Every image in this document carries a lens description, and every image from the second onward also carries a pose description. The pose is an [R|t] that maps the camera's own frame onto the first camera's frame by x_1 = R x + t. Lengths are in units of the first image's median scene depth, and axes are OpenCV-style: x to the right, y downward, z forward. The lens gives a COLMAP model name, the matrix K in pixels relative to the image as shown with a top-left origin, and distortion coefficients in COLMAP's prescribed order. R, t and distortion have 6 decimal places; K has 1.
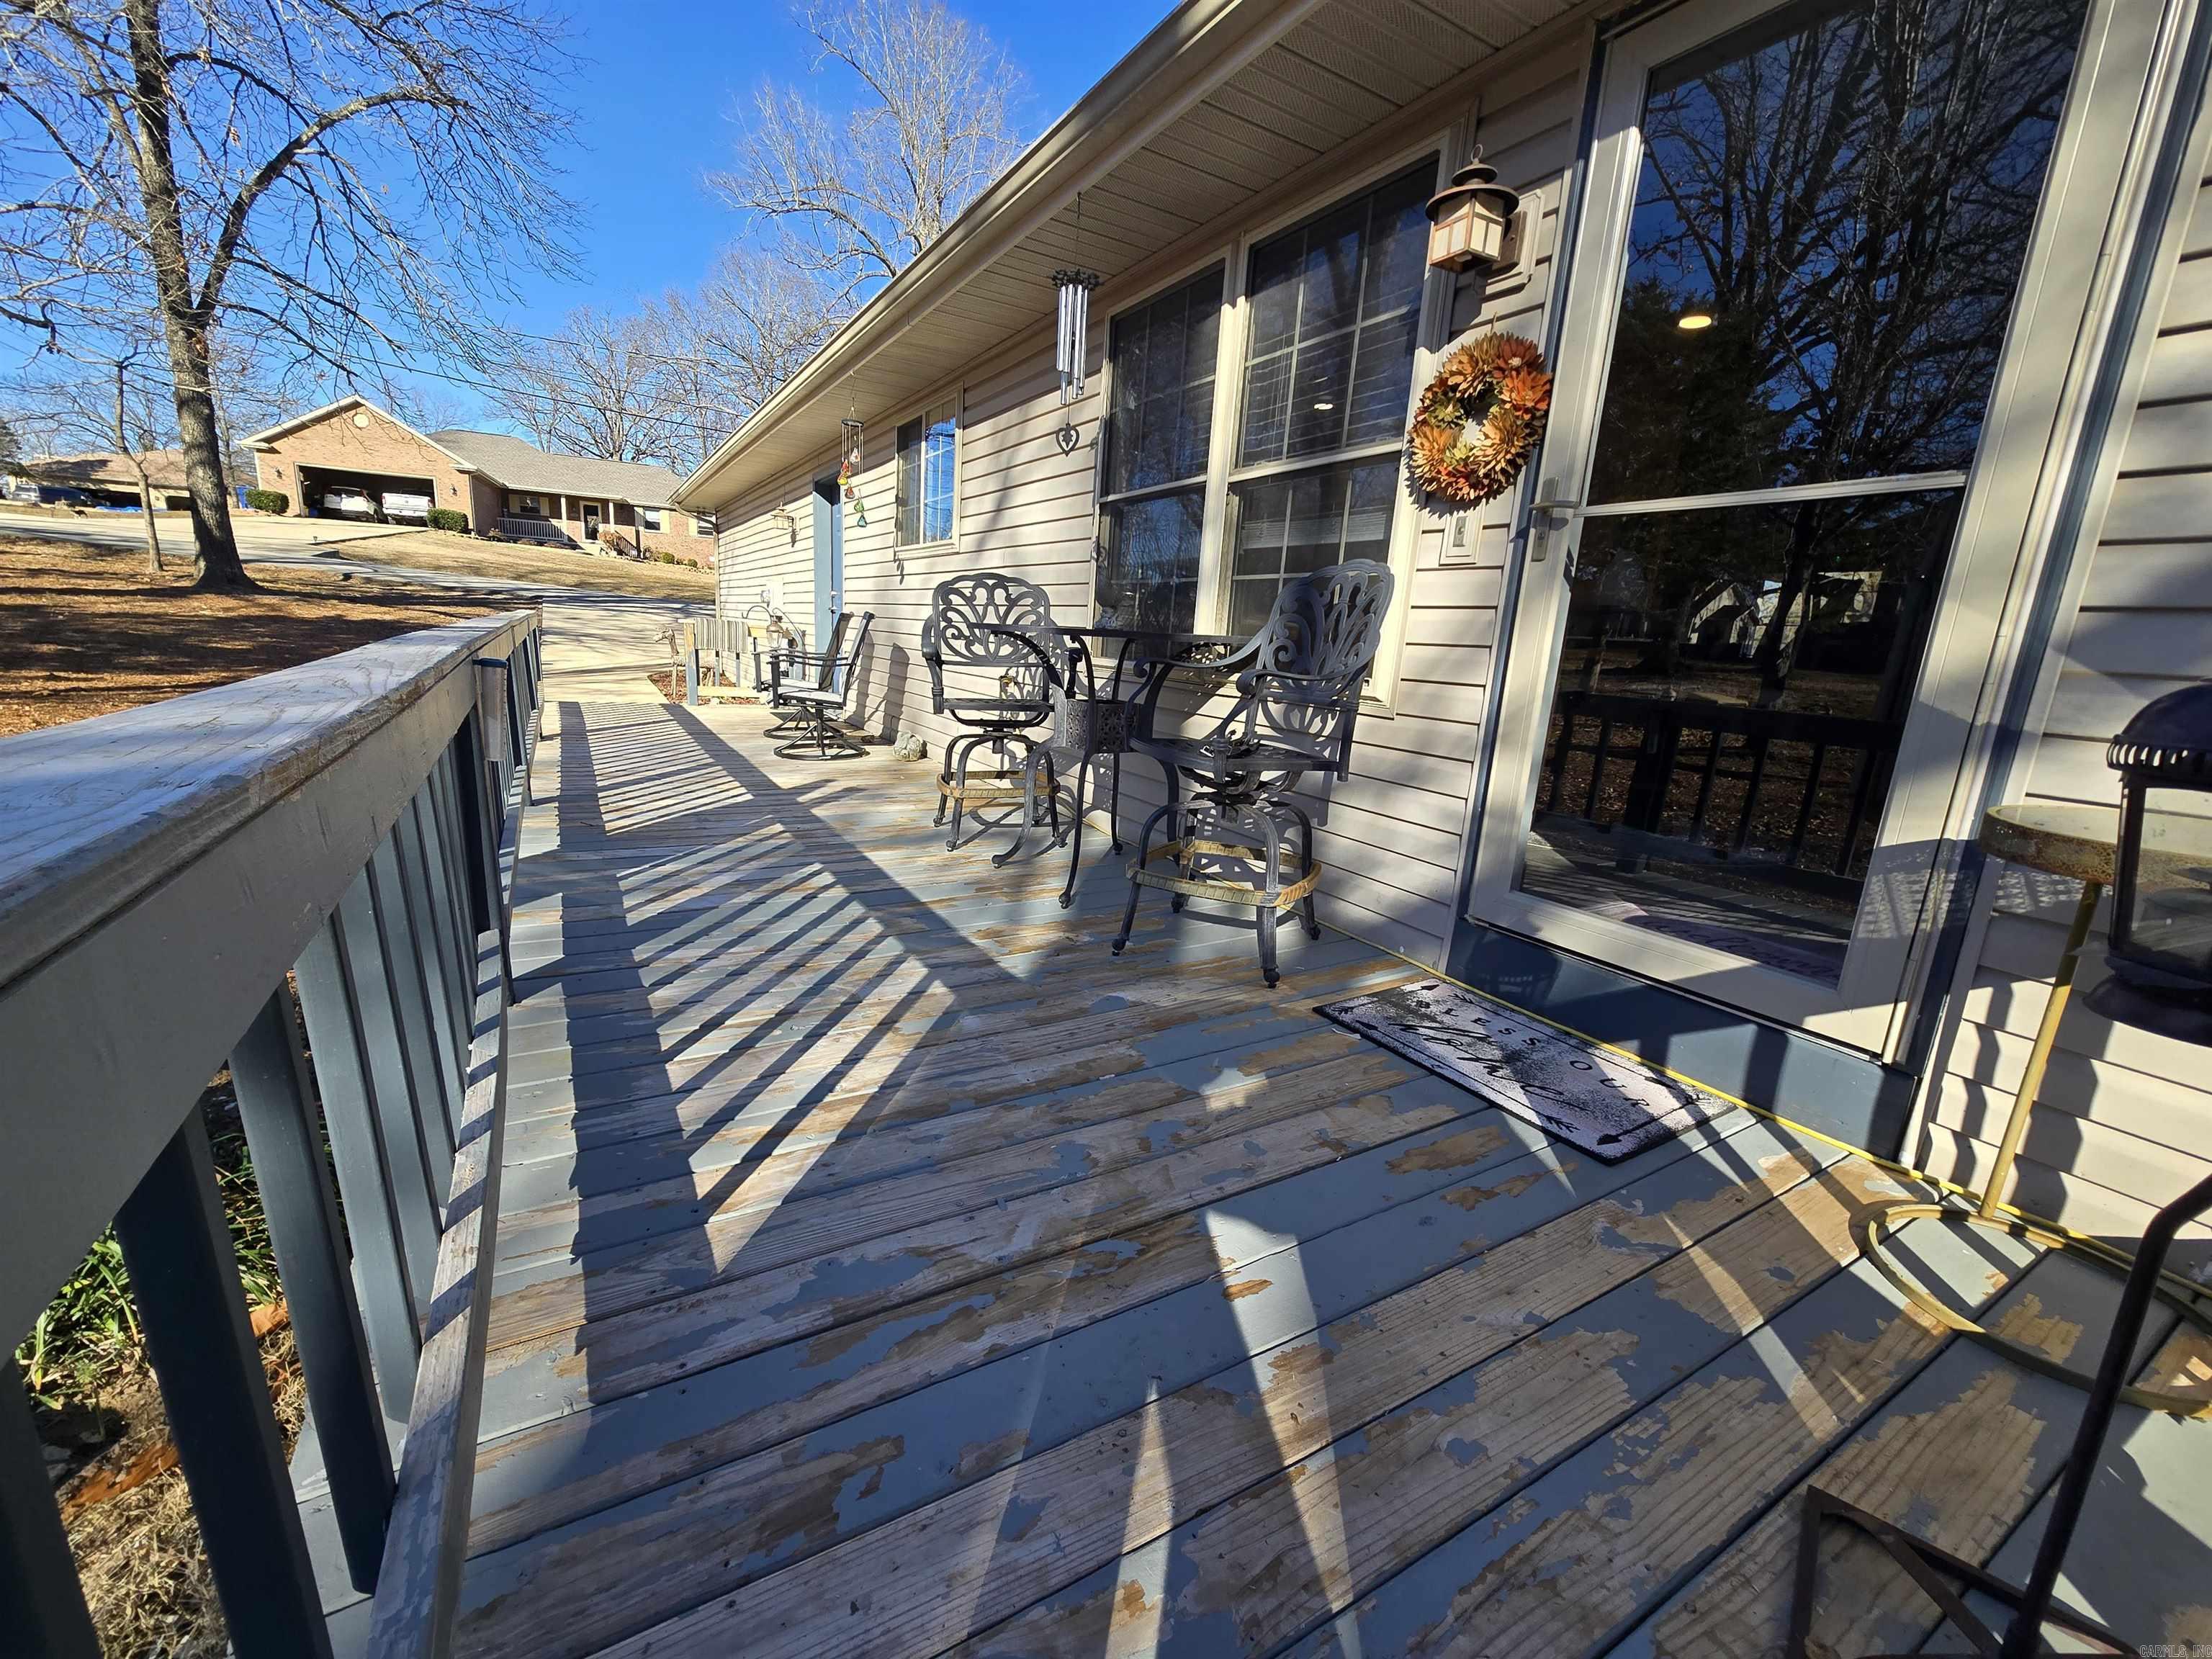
lens RADIAL K [[897.8, 0, 1114.6], [0, 897.8, 838.6], [0, 0, 1]] dist [-0.000983, 0.000868]
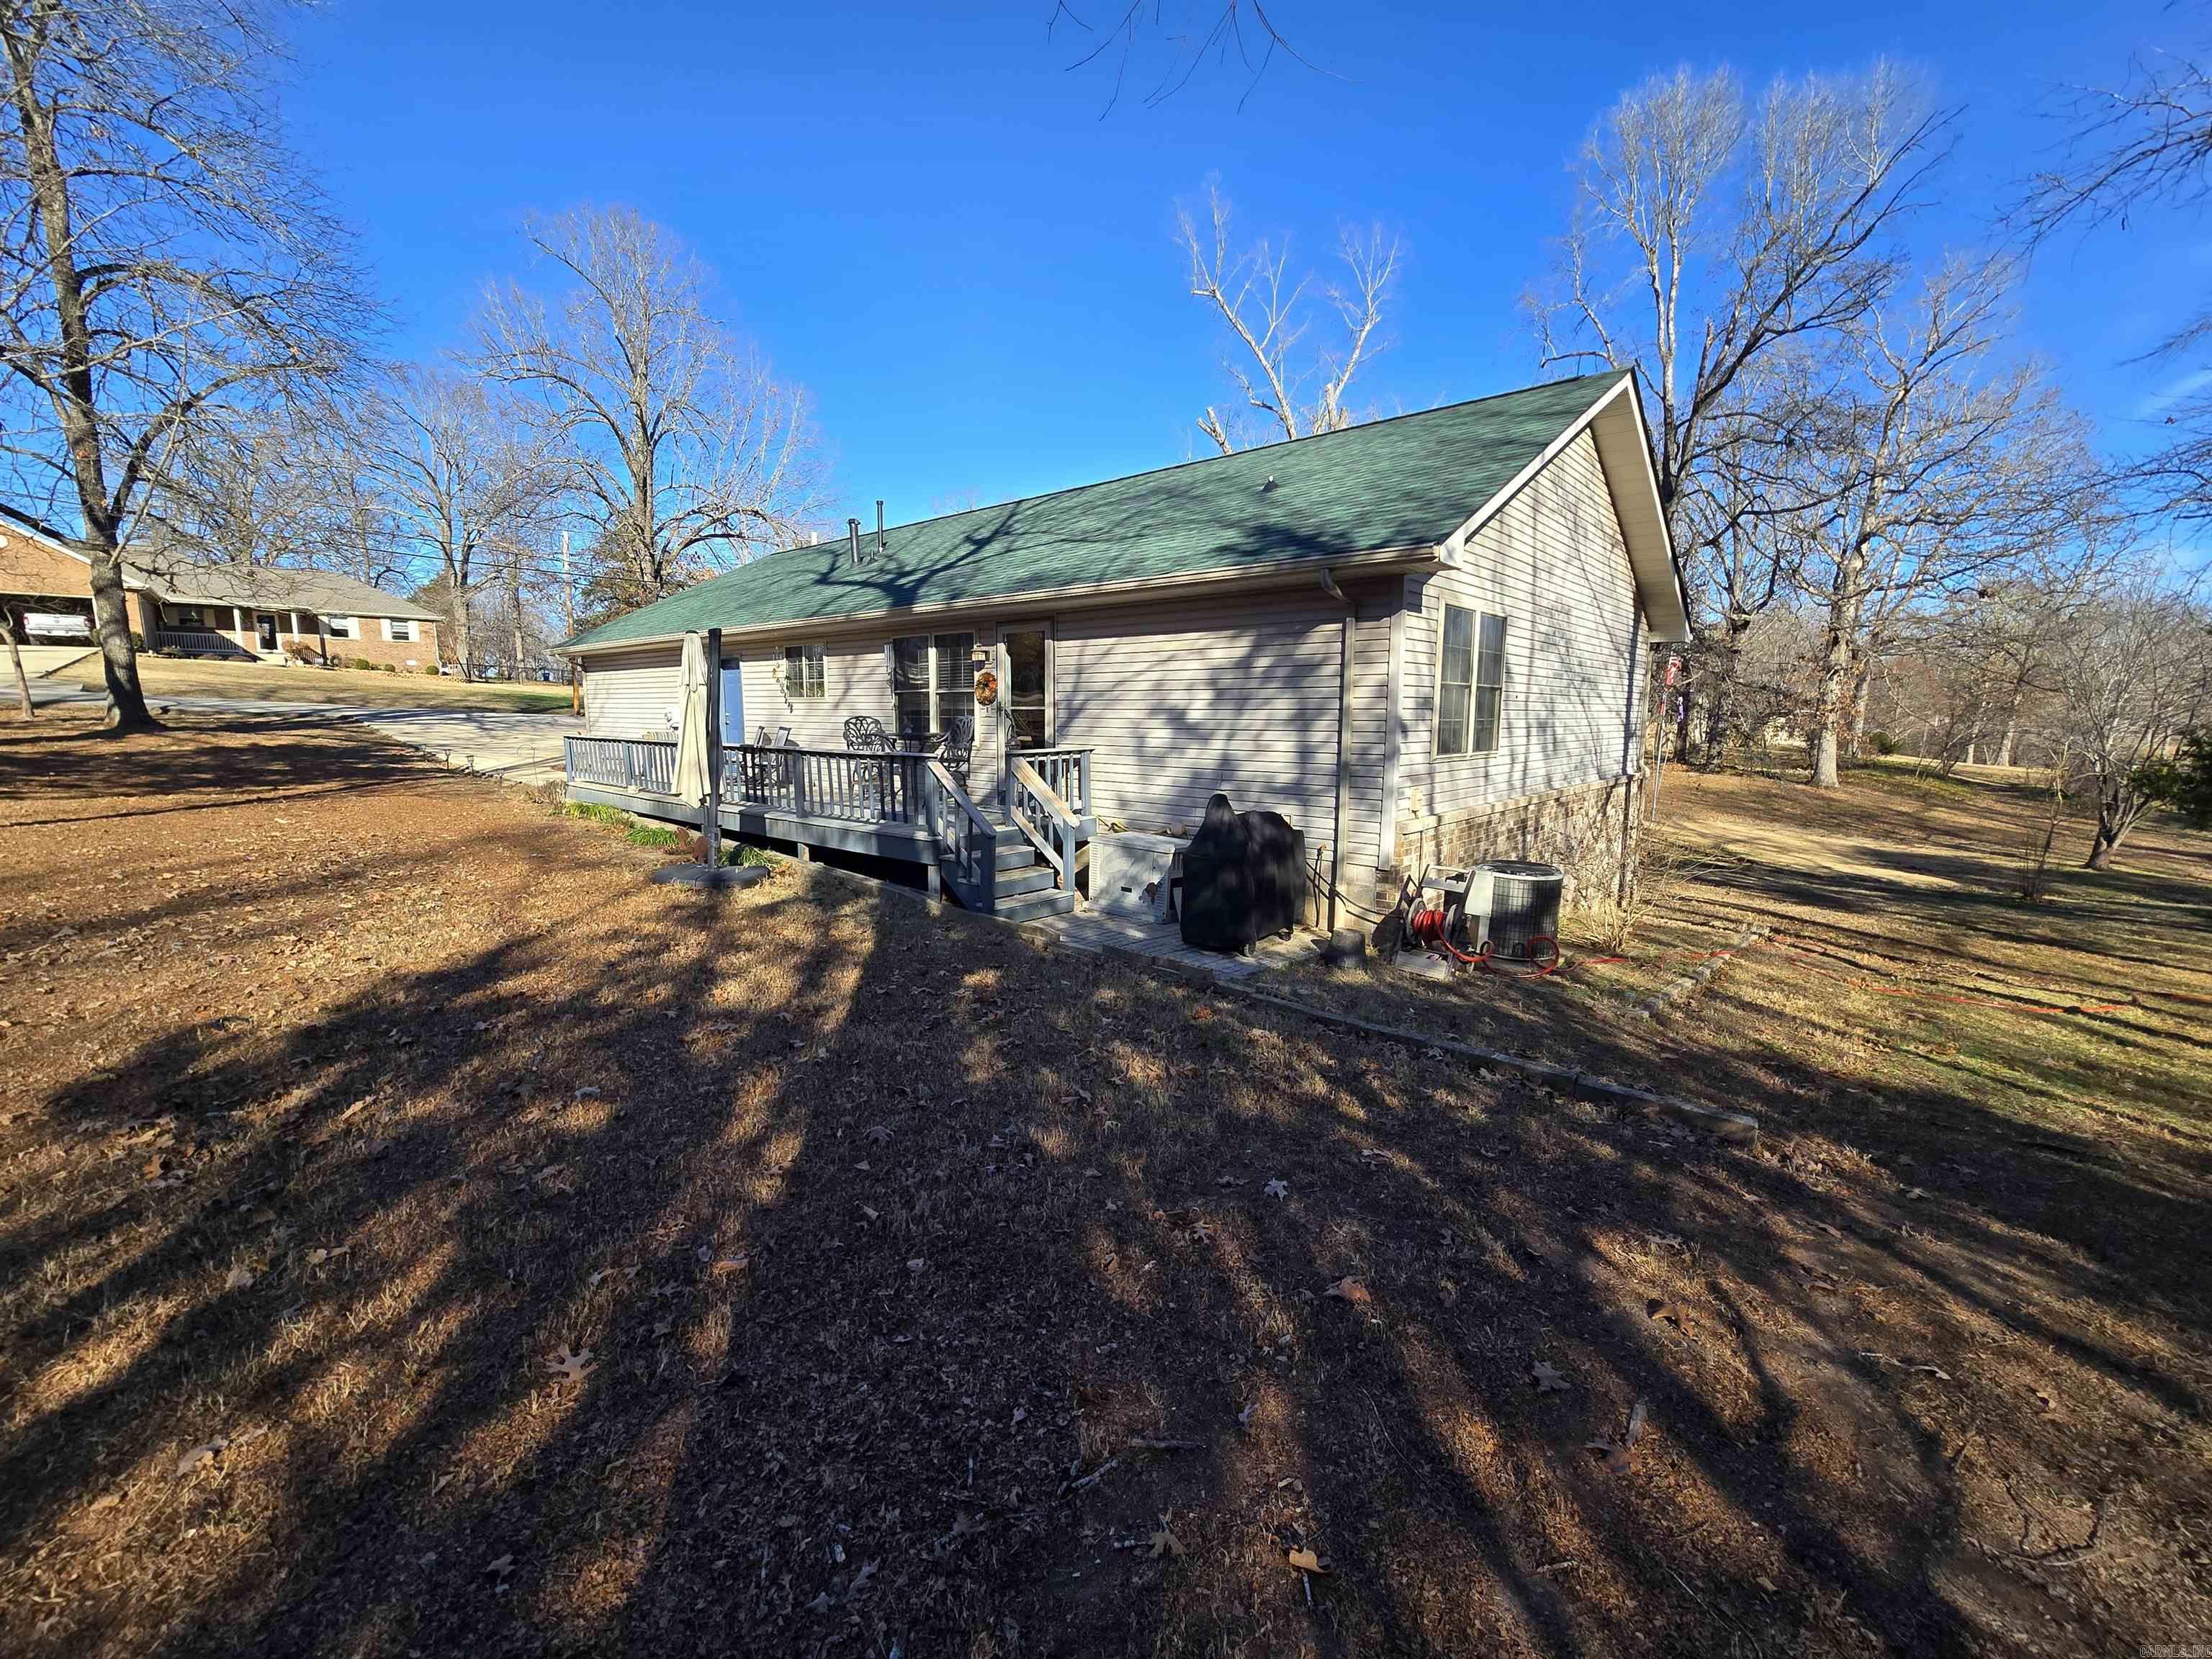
lens RADIAL K [[897.8, 0, 1096.2], [0, 897.8, 826.0], [0, 0, 1]] dist [-0.000983, 0.000868]
pose [[0.954232, -0.094010, 0.283907, -0.025173], [0.117773, 0.990724, -0.067784, 0.035121], [-0.274902, 0.098118, 0.956453, -0.196083]]
